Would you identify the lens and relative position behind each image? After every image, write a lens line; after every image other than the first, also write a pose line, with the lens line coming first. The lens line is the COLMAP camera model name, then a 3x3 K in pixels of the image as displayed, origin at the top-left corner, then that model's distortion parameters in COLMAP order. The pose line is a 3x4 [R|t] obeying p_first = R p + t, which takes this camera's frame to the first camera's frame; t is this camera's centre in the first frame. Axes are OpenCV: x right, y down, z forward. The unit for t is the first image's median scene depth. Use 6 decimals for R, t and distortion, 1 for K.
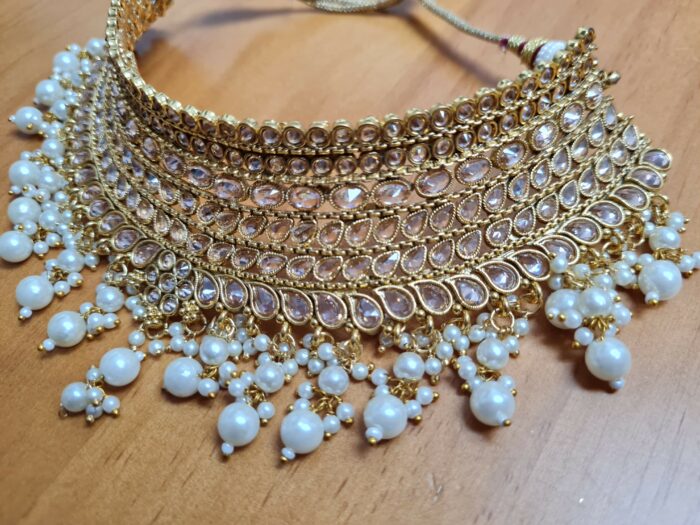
lens RADIAL K [[573.7, 0, 356.4], [0, 573.7, 266.3], [0, 0, 1]] dist [-0.068922, 0.012667]
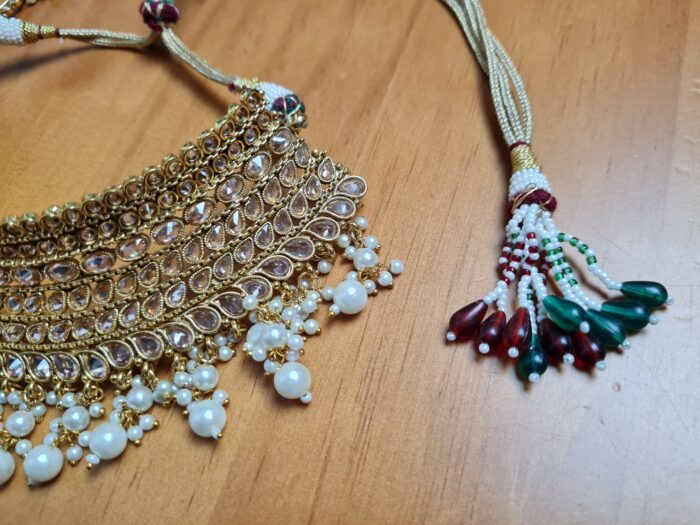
lens RADIAL K [[573.7, 0, 351.6], [0, 573.7, 266.0], [0, 0, 1]] dist [-0.068922, 0.012667]
pose [[0.988840, -0.138267, 0.055470, 0.493910], [0.132822, 0.986851, 0.092107, -0.155127], [-0.067476, -0.083712, 0.994203, -0.162629]]
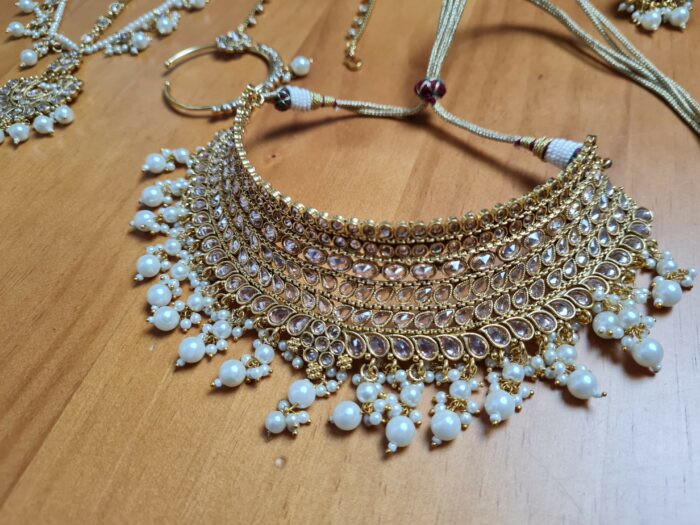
lens RADIAL K [[573.7, 0, 345.8], [0, 573.7, 259.0], [0, 0, 1]] dist [-0.068922, 0.012667]
pose [[0.989424, -0.113169, 0.090730, -0.407048], [0.121721, 0.988006, -0.095020, -0.036882], [-0.078889, 0.105059, 0.991332, -0.405294]]
